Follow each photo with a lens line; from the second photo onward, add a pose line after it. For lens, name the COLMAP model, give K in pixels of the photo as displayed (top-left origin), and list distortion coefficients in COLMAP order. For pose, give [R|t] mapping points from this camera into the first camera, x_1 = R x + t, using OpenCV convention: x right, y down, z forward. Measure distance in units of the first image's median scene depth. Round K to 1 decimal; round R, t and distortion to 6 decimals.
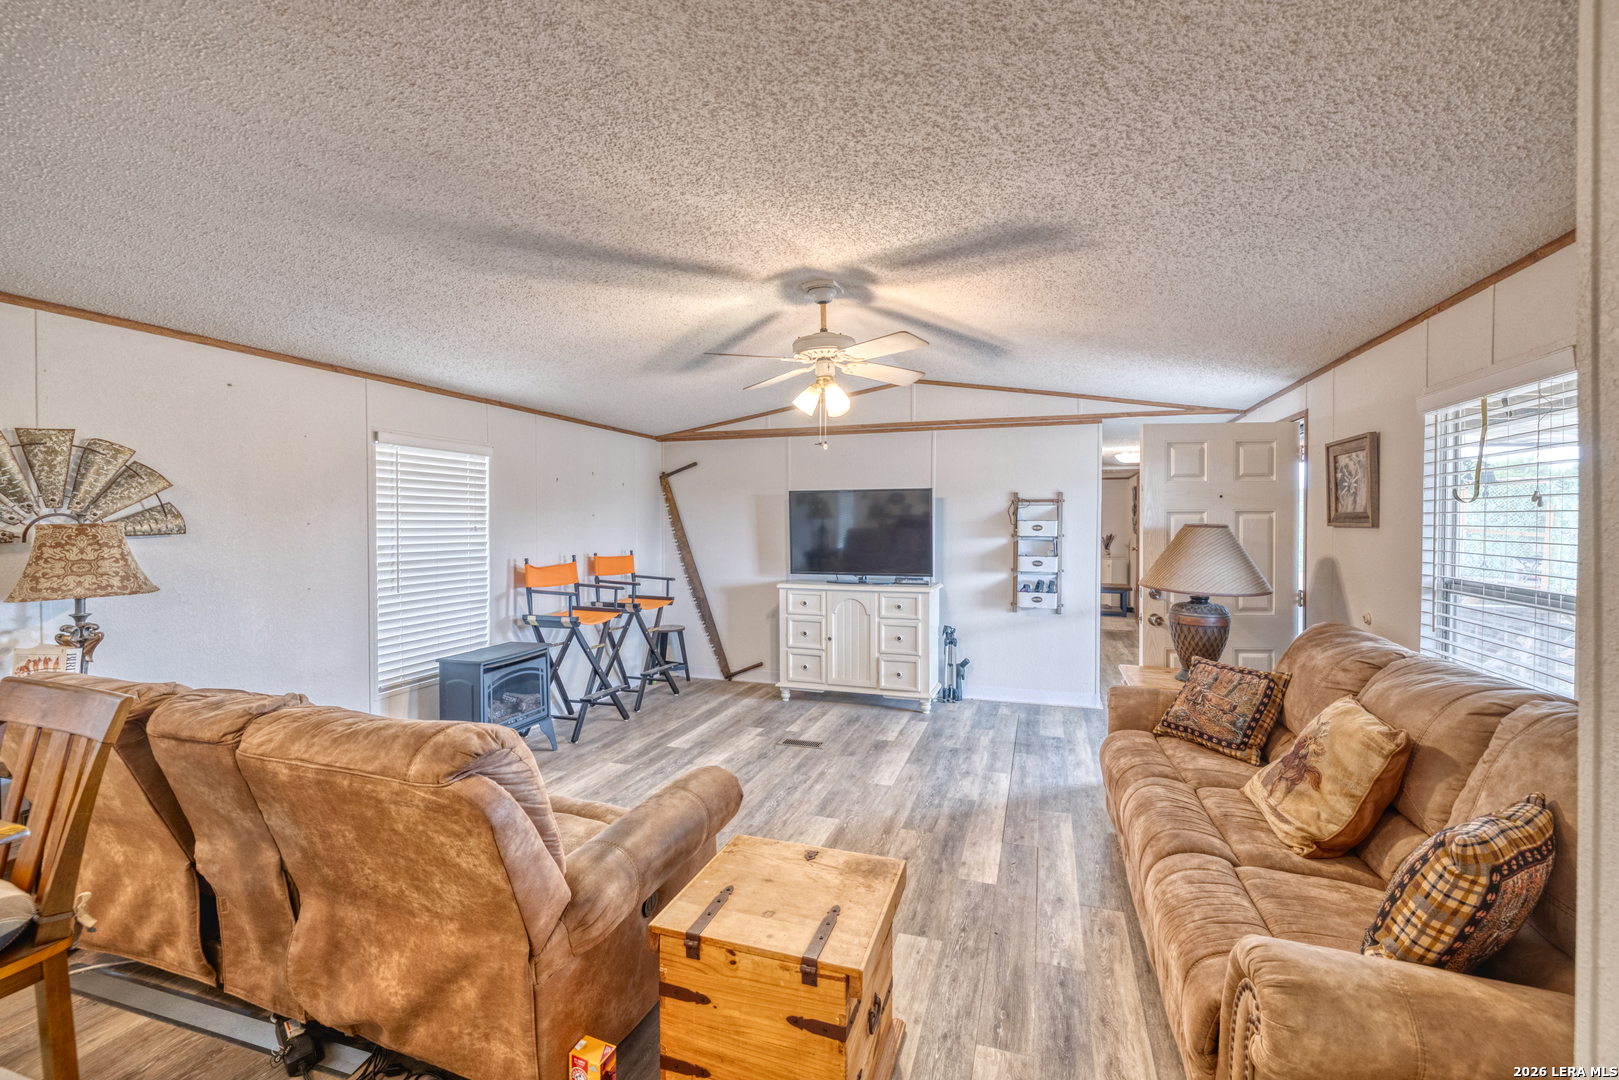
lens RADIAL K [[677.3, 0, 820.9], [0, 677.3, 536.7], [0, 0, 1]] dist [-0.003340, 0.000097]
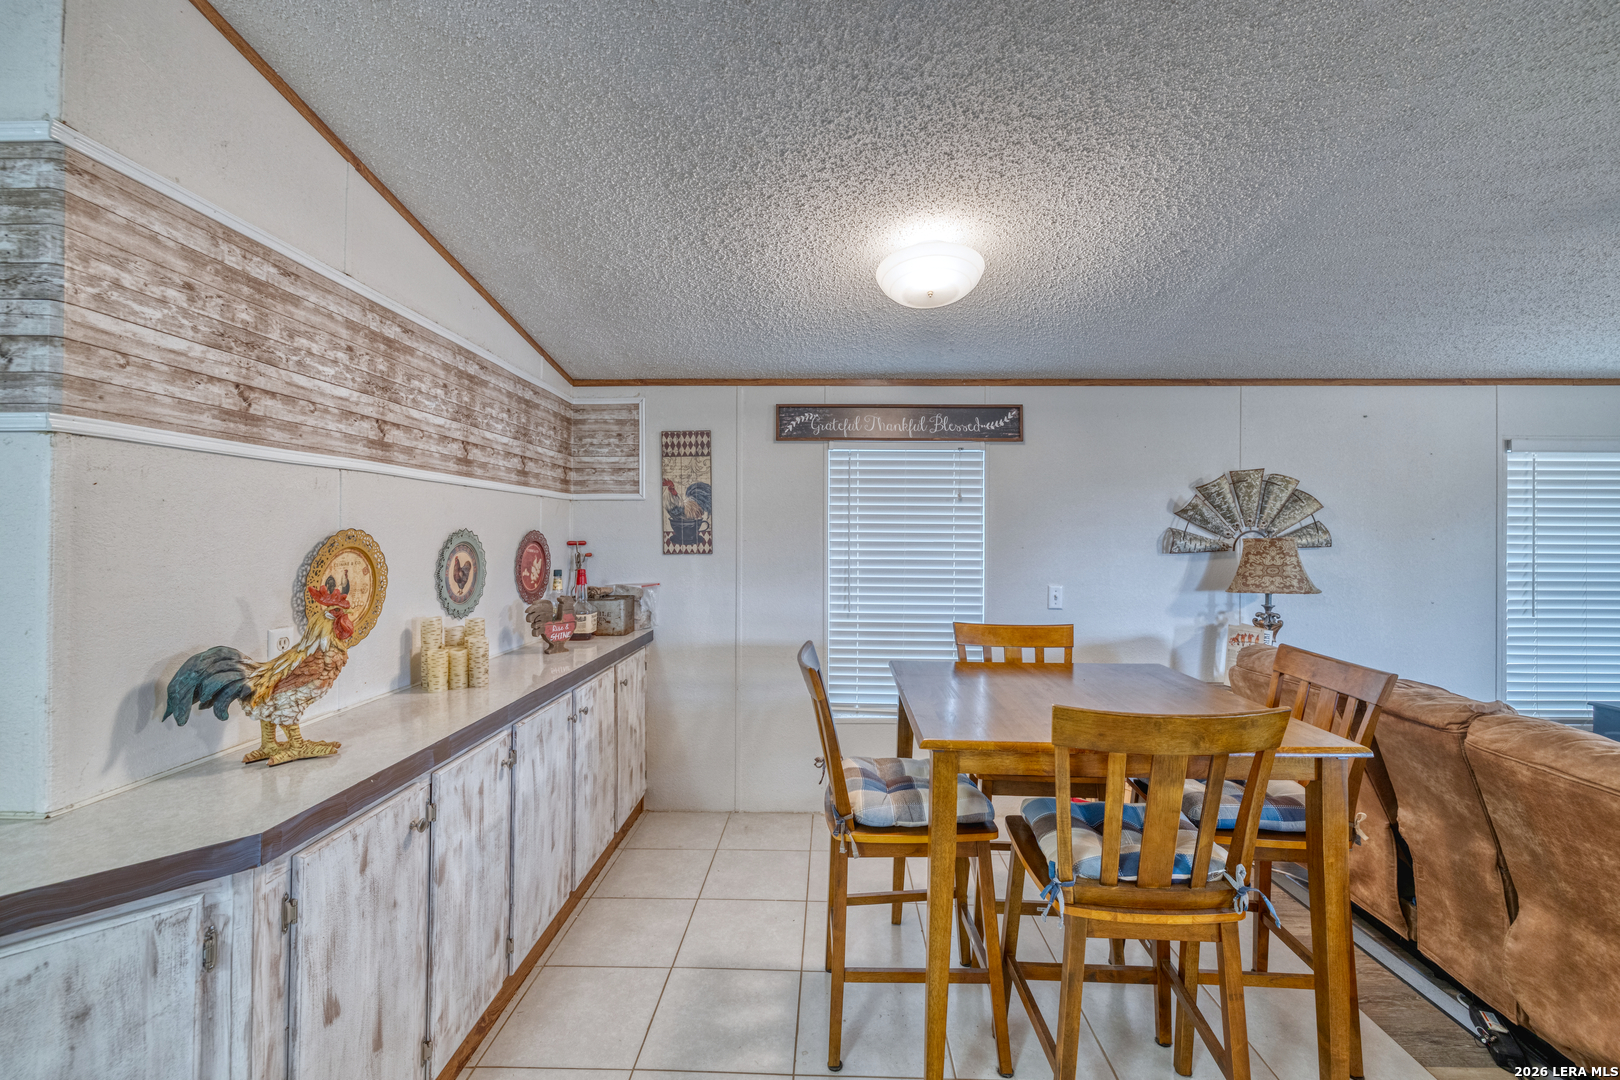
lens RADIAL K [[677.7, 0, 810.2], [0, 677.7, 533.2], [0, 0, 1]] dist [-0.003340, 0.000097]
pose [[0.284275, 0.000166, -0.958743, -0.065869], [-0.024561, 0.999673, -0.007109, 0.003343], [0.958428, 0.025568, 0.284186, -0.273680]]
